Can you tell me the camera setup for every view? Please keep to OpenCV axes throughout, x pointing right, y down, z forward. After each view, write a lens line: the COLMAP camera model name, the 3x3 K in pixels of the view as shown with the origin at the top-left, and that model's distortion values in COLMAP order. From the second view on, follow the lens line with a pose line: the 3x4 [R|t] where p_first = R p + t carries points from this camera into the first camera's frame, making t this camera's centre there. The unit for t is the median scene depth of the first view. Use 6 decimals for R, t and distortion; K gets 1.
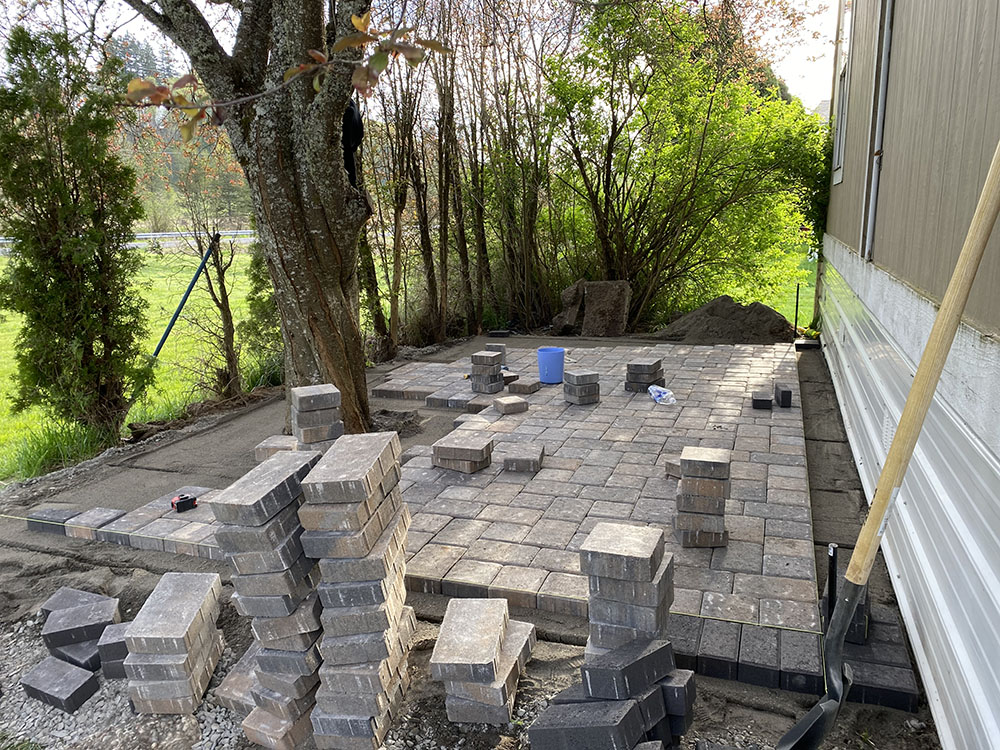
lens RADIAL K [[755.4, 0, 500.0], [0, 755.4, 375.0], [0, 0, 1]] dist [0.069196, -0.122696]
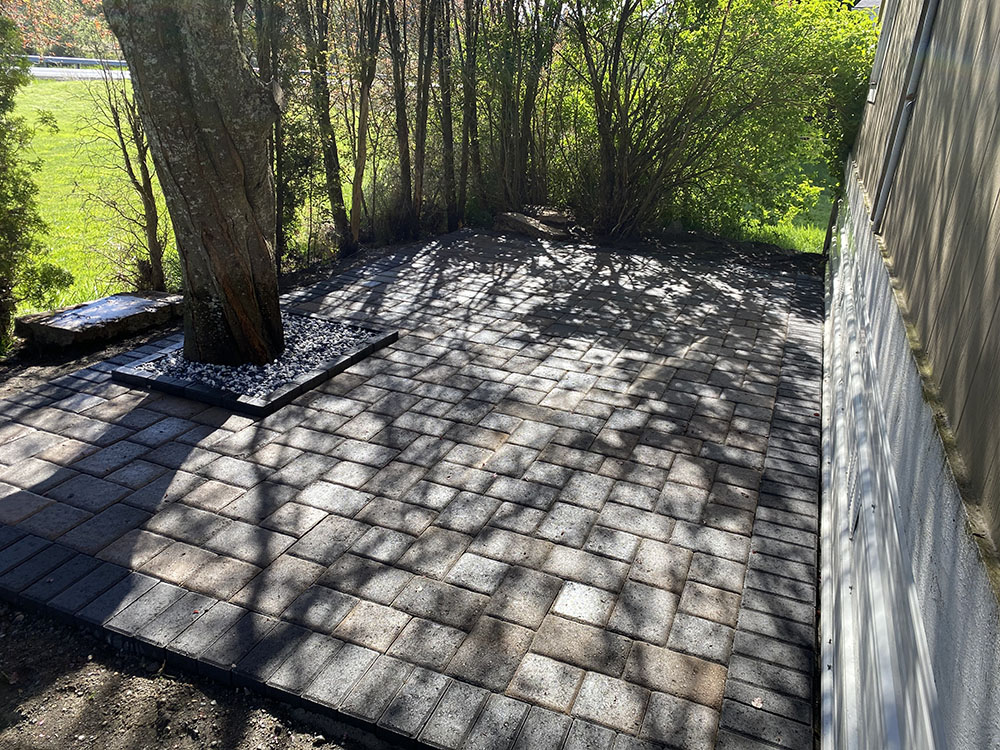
lens RADIAL K [[762.1, 0, 506.8], [0, 762.1, 370.7], [0, 0, 1]] dist [-0.007332, 0.024091]
pose [[0.996118, 0.088008, 0.002079, 0.078532], [-0.087092, 0.981753, 0.169044, -0.083596], [0.012836, -0.168569, 0.985606, 0.130089]]
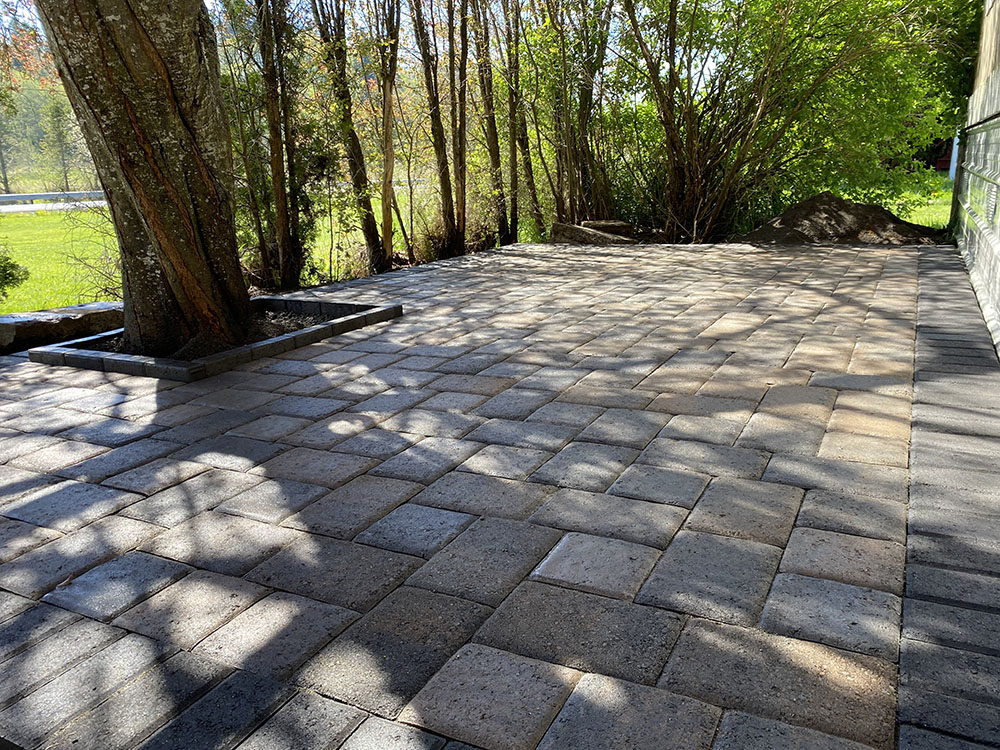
lens RADIAL K [[762.1, 0, 506.8], [0, 762.1, 370.7], [0, 0, 1]] dist [-0.007332, 0.024091]
pose [[0.990689, 0.013352, -0.135488, 0.145057], [-0.006342, 0.998625, 0.052039, 0.059250], [0.135997, -0.050695, 0.989411, 0.323907]]
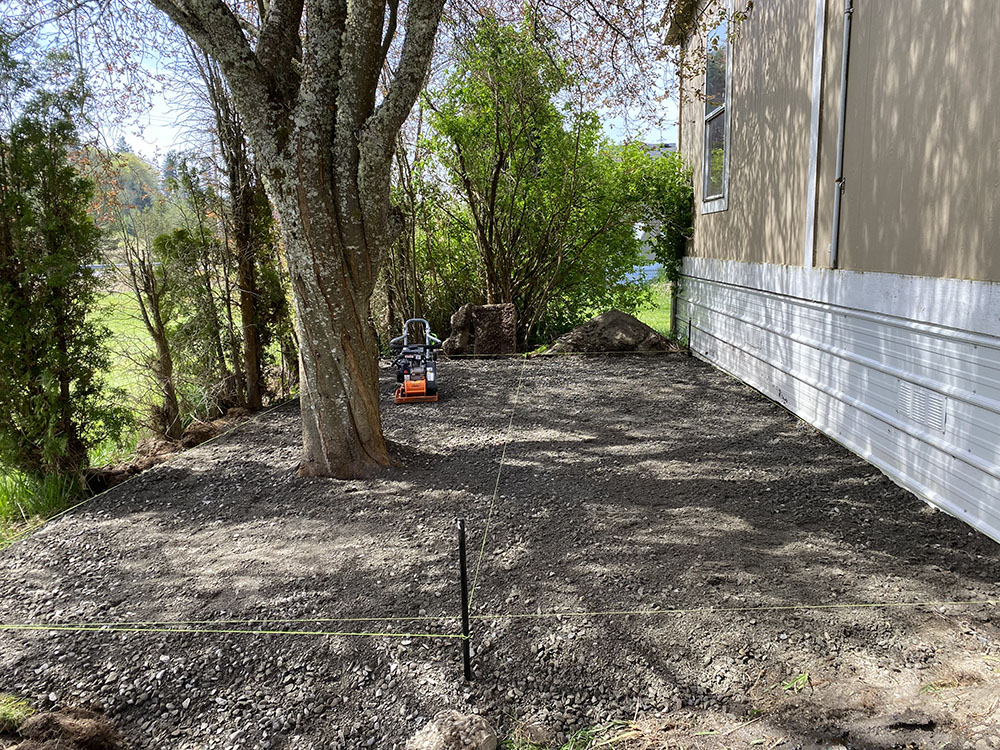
lens RADIAL K [[755.4, 0, 500.0], [0, 755.4, 375.0], [0, 0, 1]] dist [0.069196, -0.122696]
pose [[0.952167, -0.053070, 0.300933, -0.299331], [0.066913, 0.997114, -0.035875, 0.019050], [-0.298161, 0.054295, 0.952970, 0.017226]]
